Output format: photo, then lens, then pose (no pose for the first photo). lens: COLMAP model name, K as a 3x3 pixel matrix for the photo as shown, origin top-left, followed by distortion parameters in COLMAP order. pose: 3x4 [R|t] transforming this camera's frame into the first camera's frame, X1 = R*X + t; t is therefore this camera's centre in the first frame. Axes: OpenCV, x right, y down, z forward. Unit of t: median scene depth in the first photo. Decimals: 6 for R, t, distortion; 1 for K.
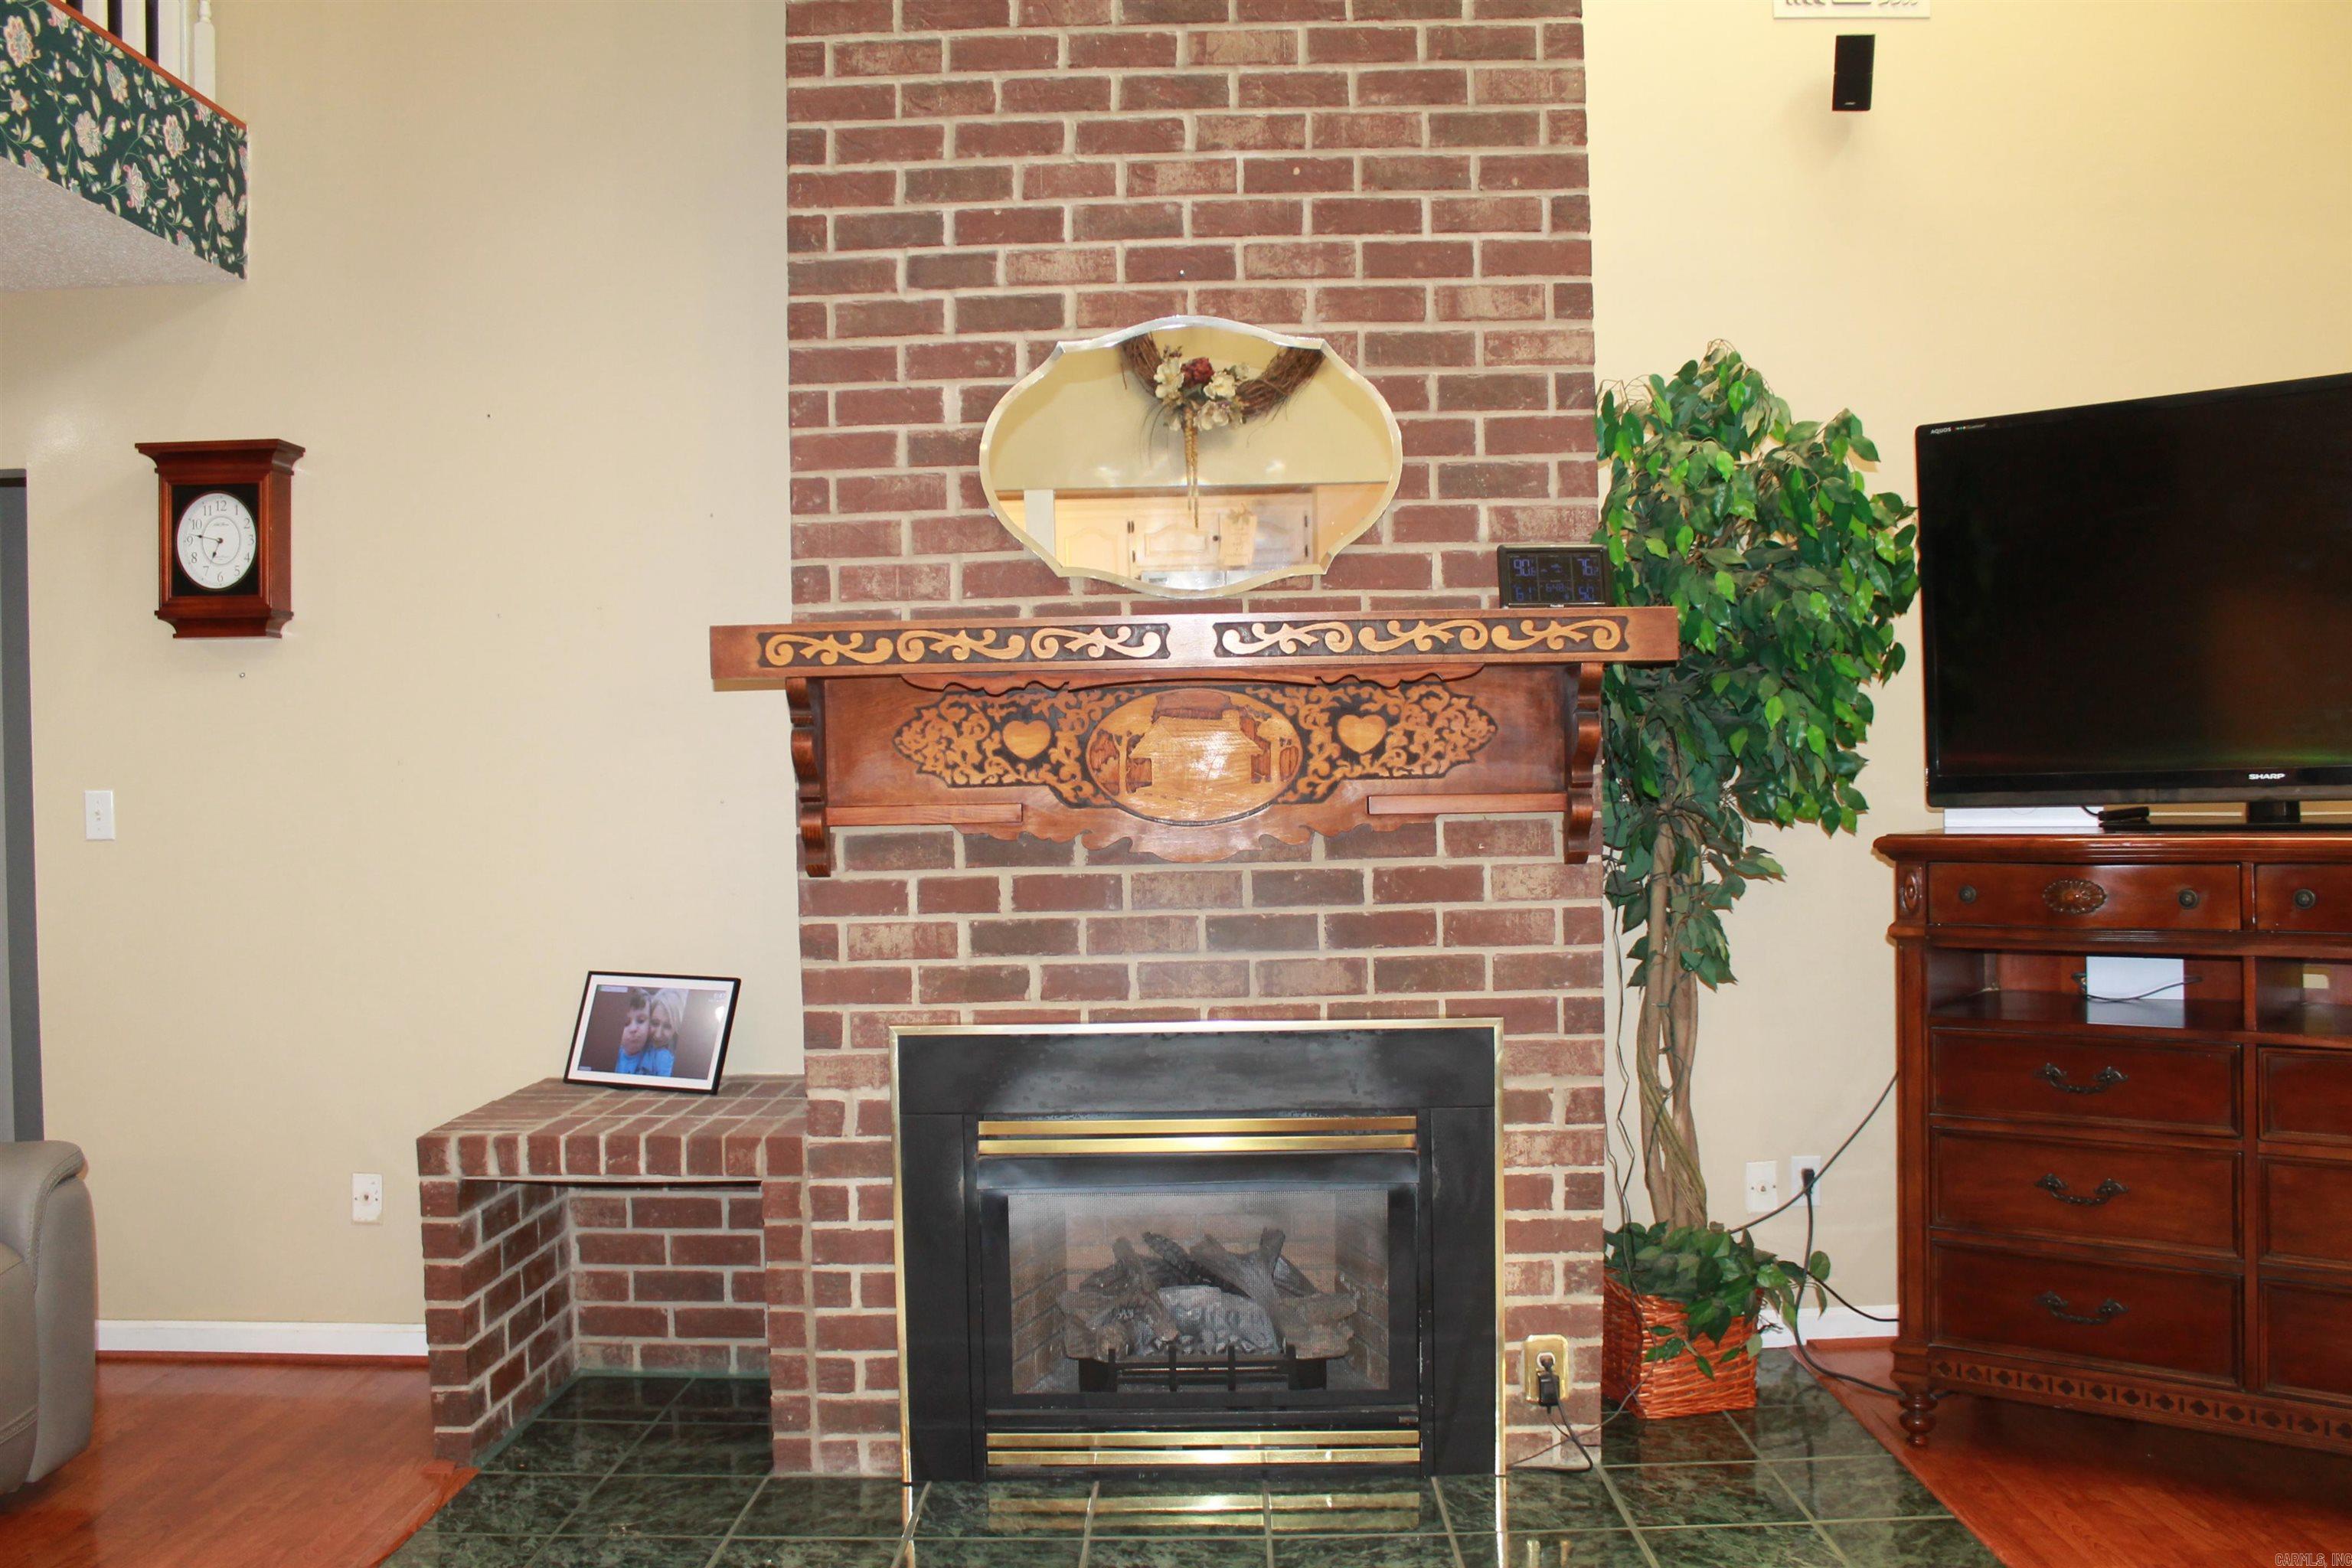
lens RADIAL K [[1960.1, 0, 1166.5], [0, 1960.1, 795.1], [0, 0, 1]] dist [-0.167351, 0.151739]
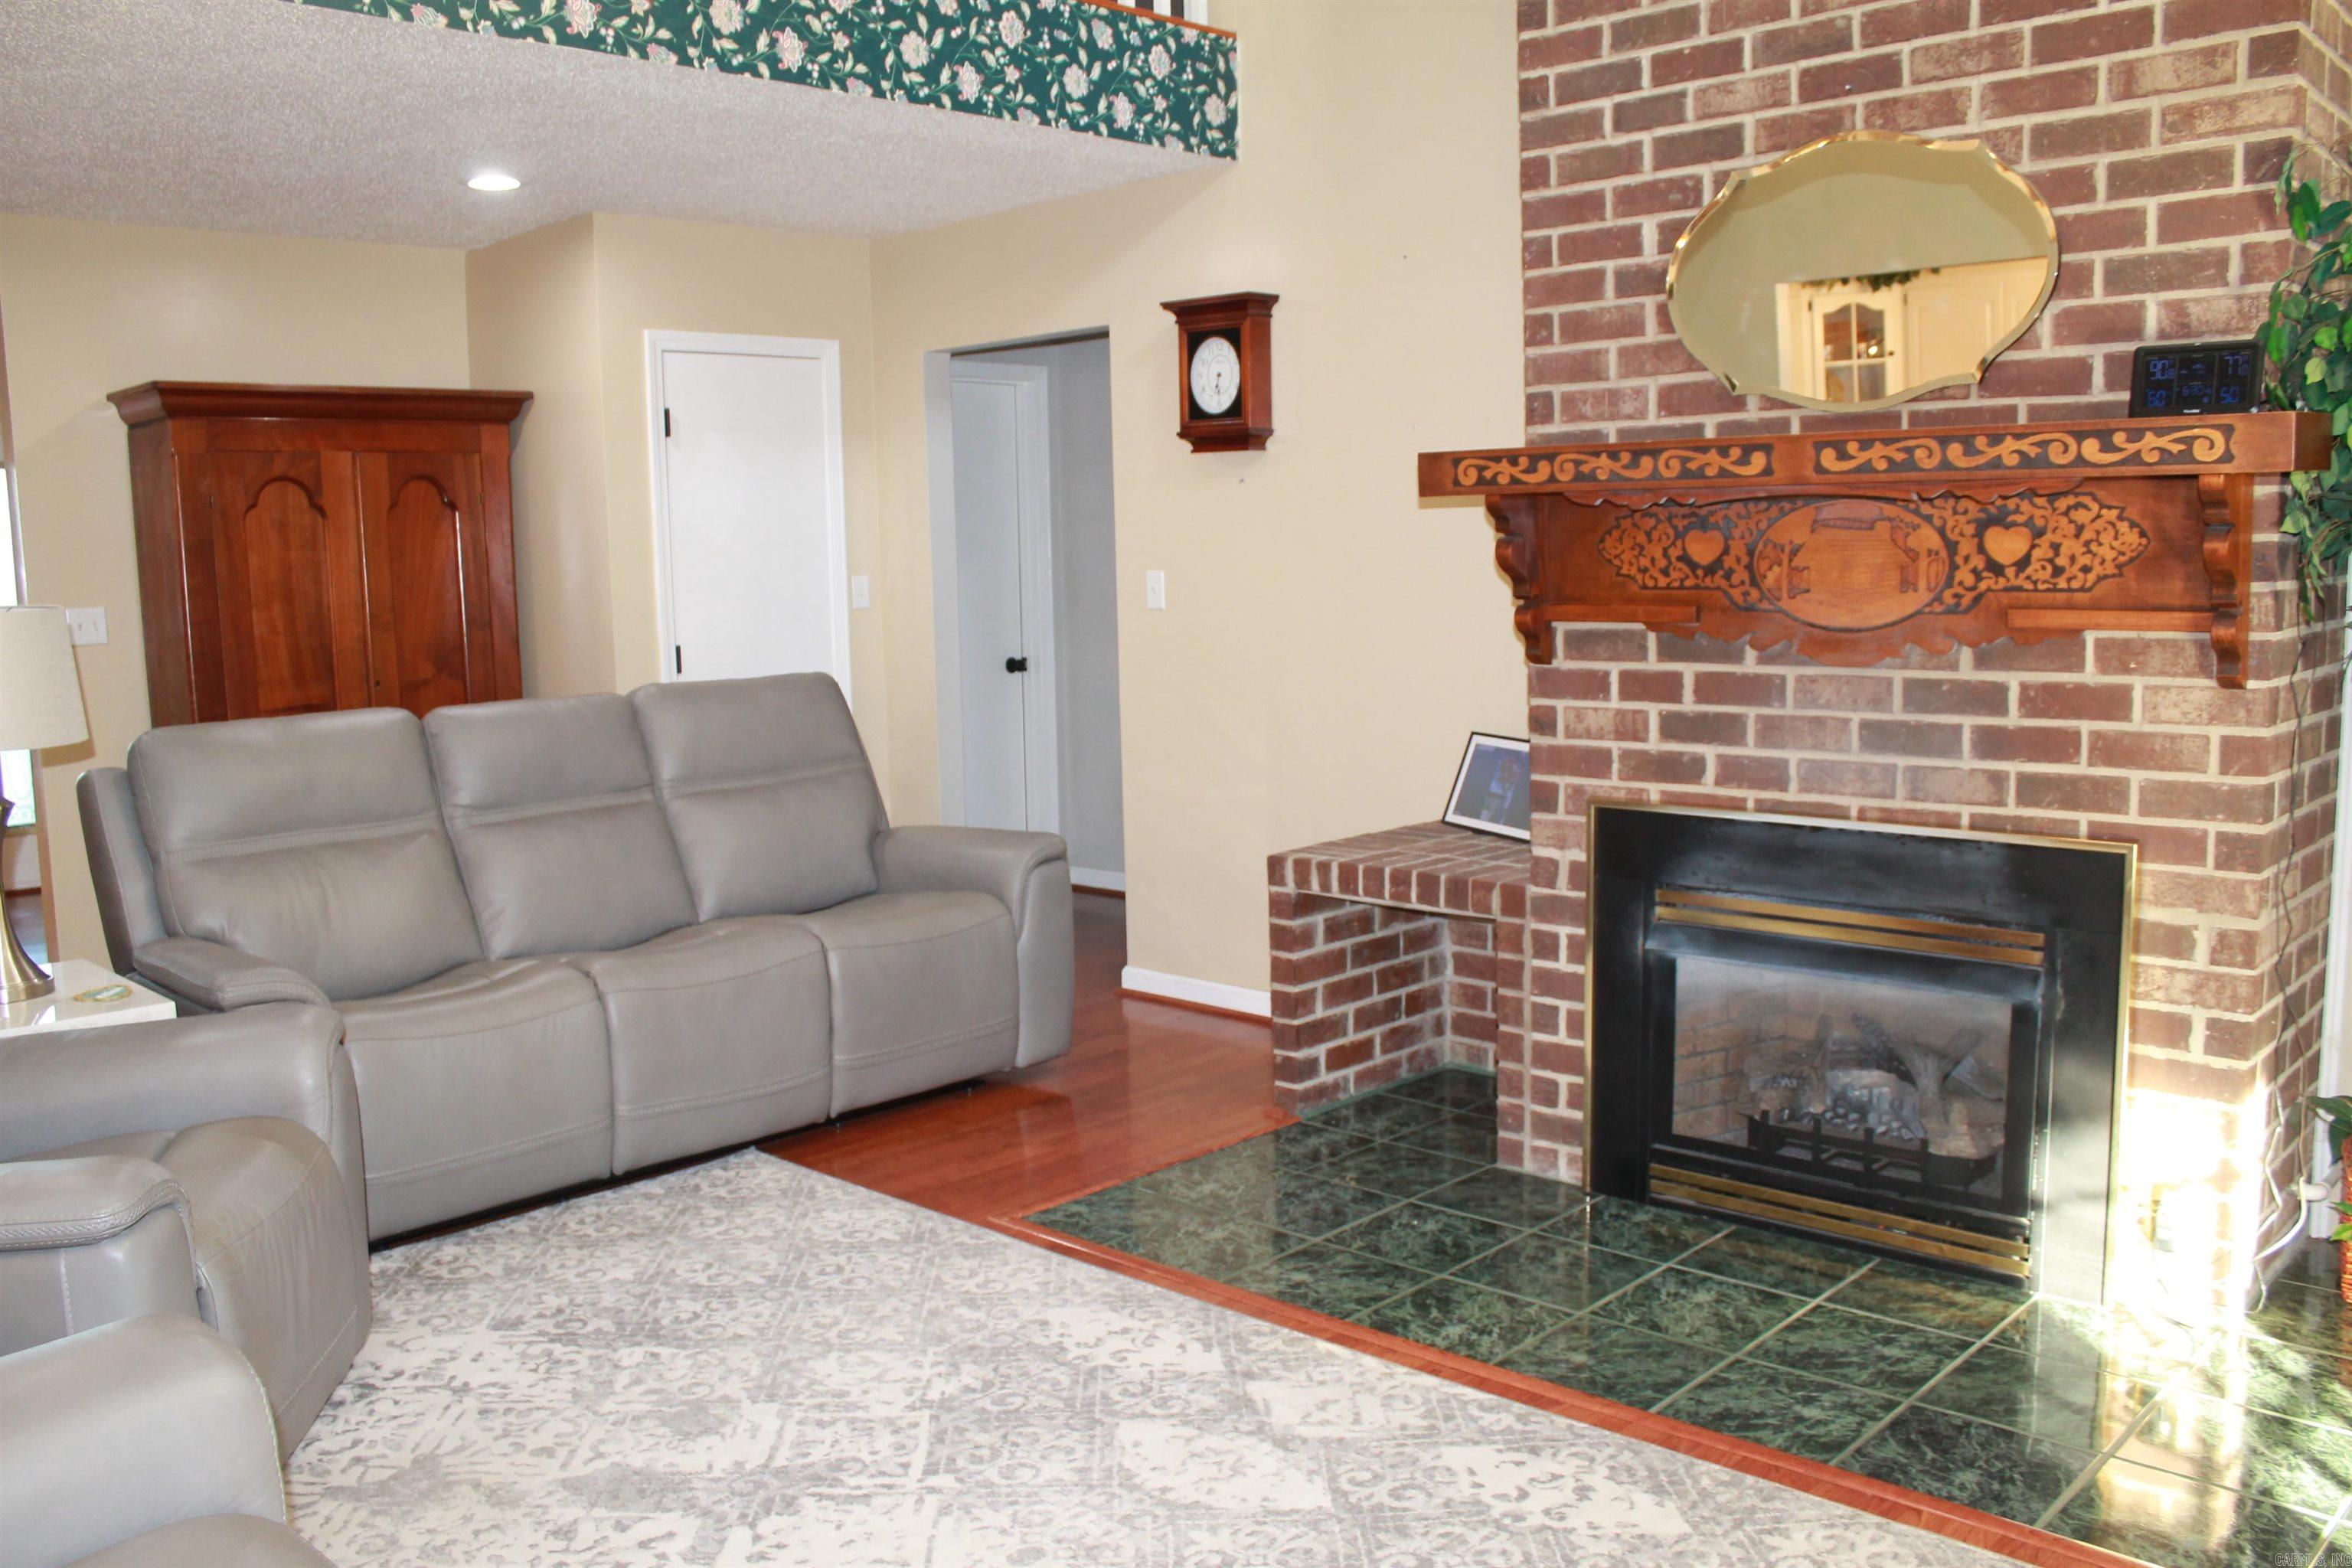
lens RADIAL K [[1960.1, 0, 1166.5], [0, 1960.1, 795.1], [0, 0, 1]] dist [-0.167351, 0.151739]
pose [[0.742863, 0.086130, -0.663880, 0.430076], [0.004230, 0.991065, 0.133312, -0.036079], [0.669430, -0.101841, 0.735861, -0.004875]]
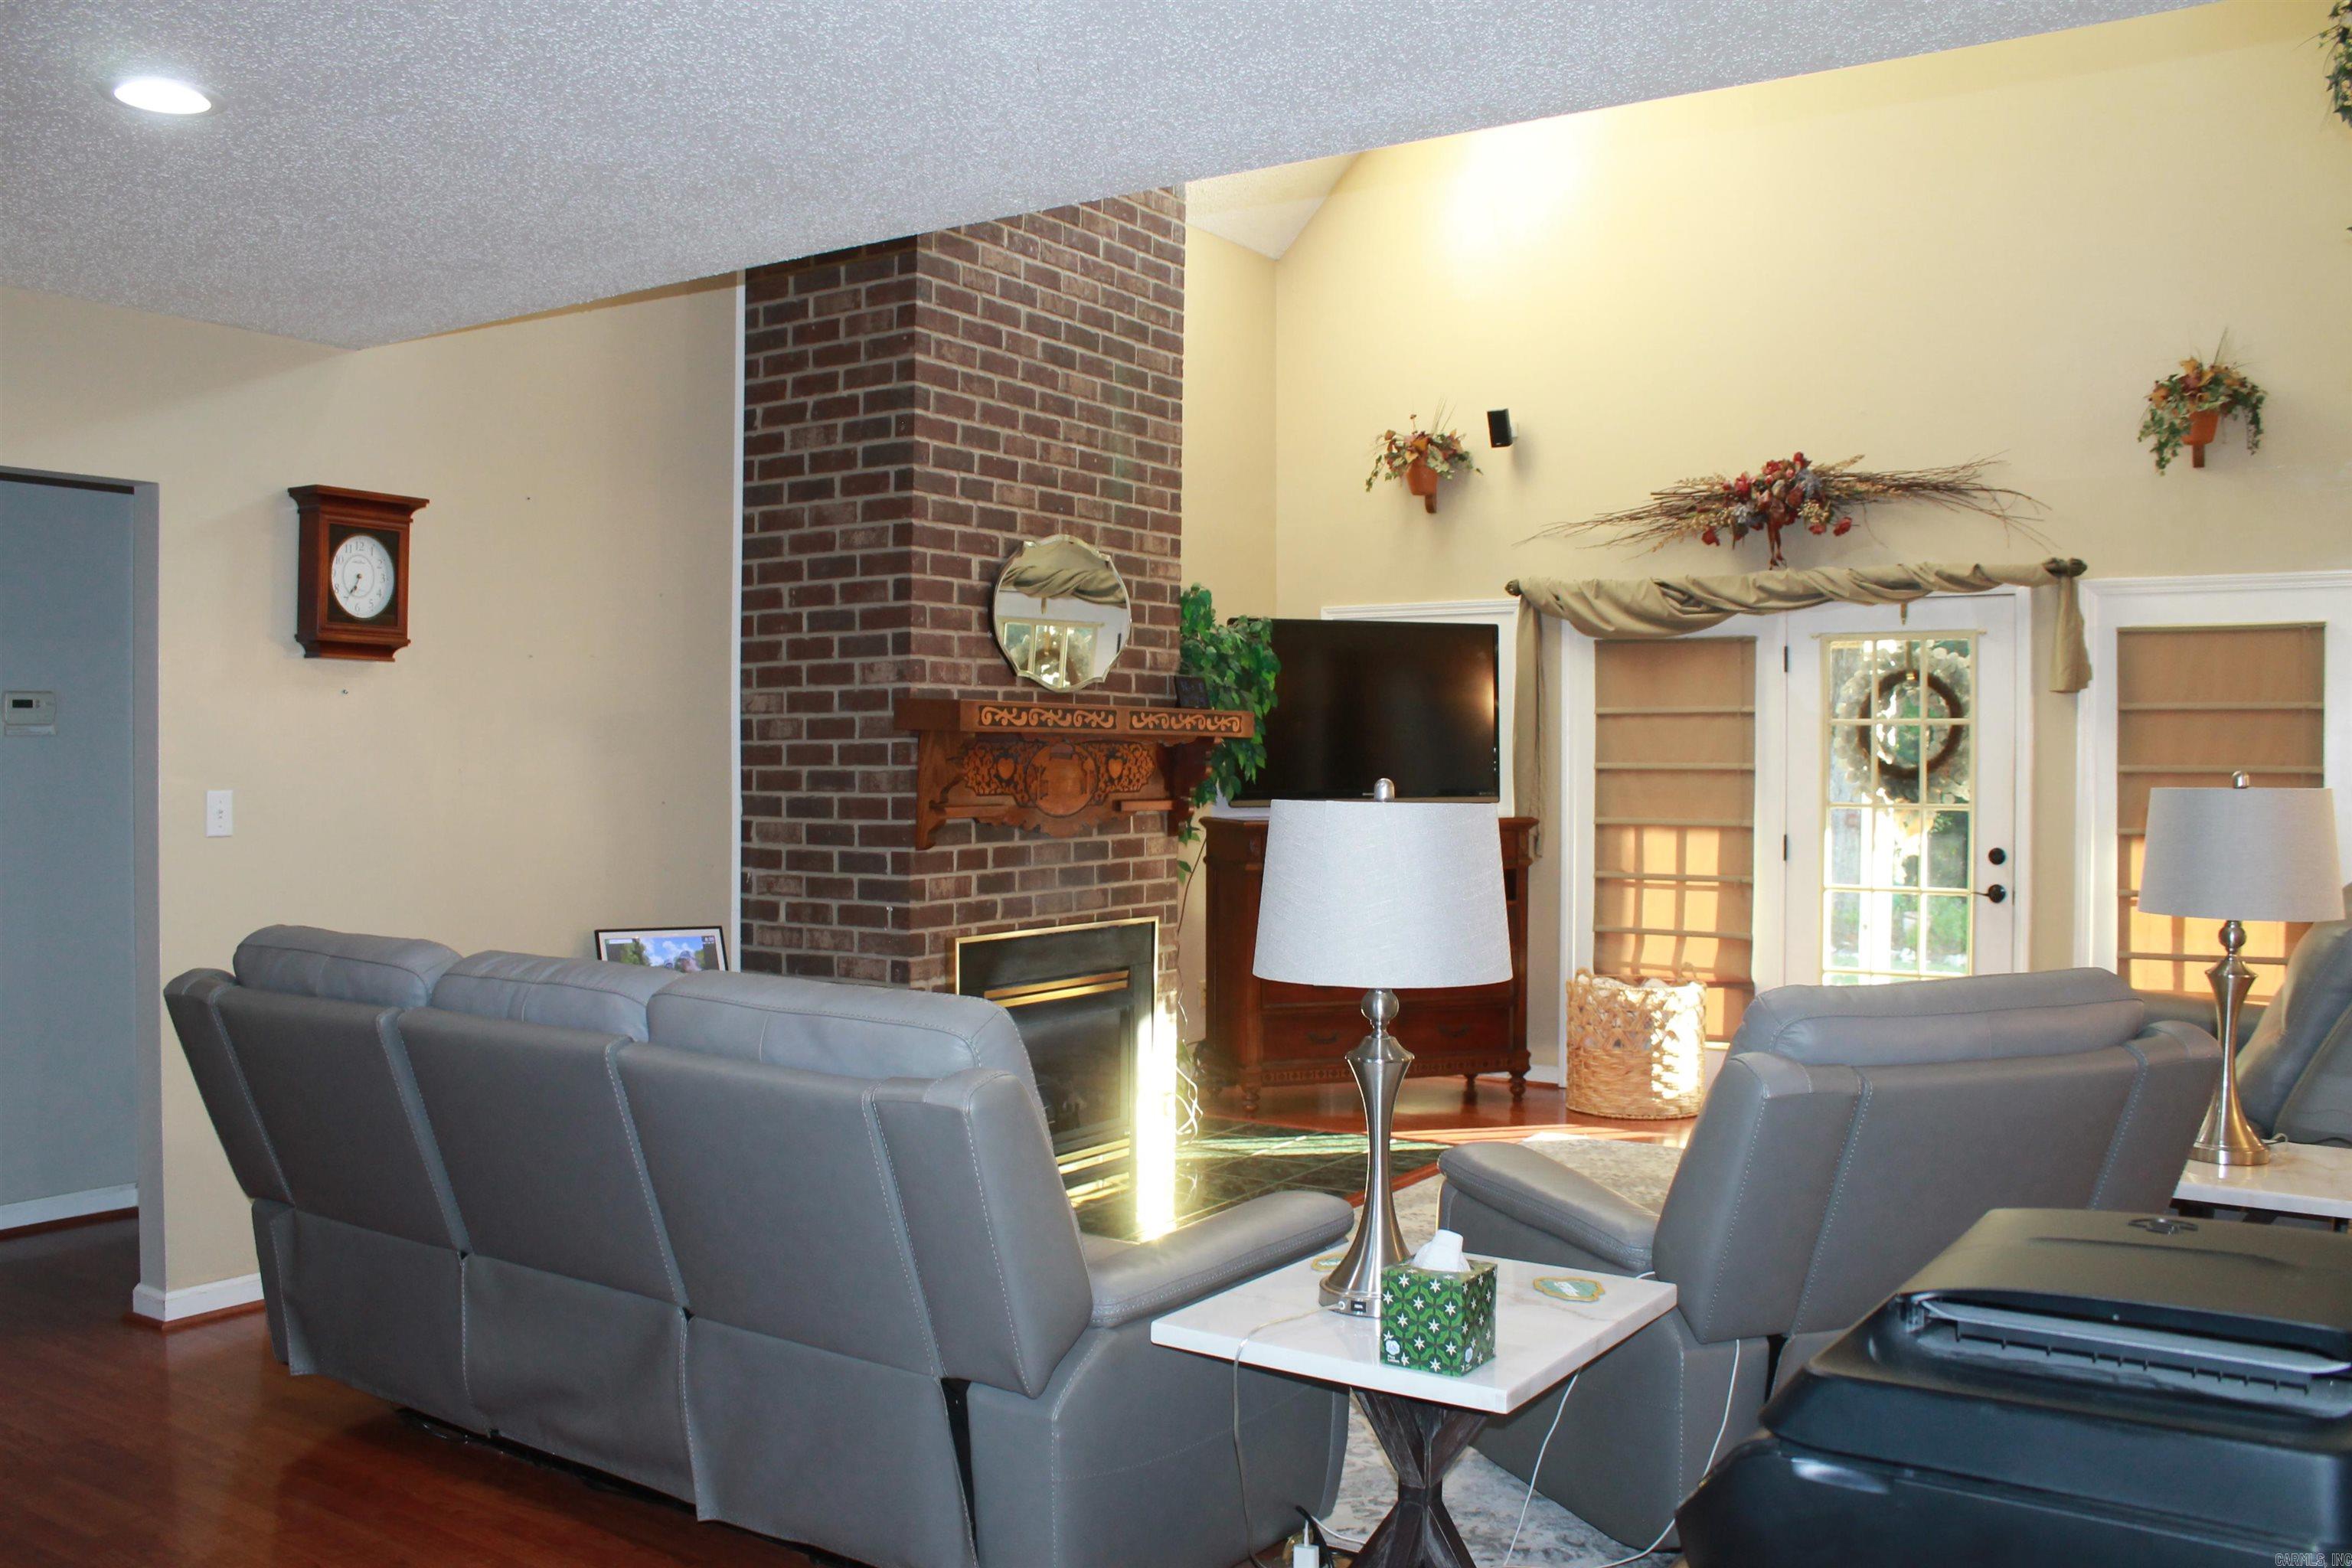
lens RADIAL K [[1977.2, 0, 1151.2], [0, 1977.2, 794.7], [0, 0, 1]] dist [-0.169492, 0.150909]
pose [[0.533757, 0.004929, 0.845624, -1.480045], [-0.008377, 0.999965, -0.000541, -0.005440], [-0.845597, -0.006795, 0.533779, -0.045682]]
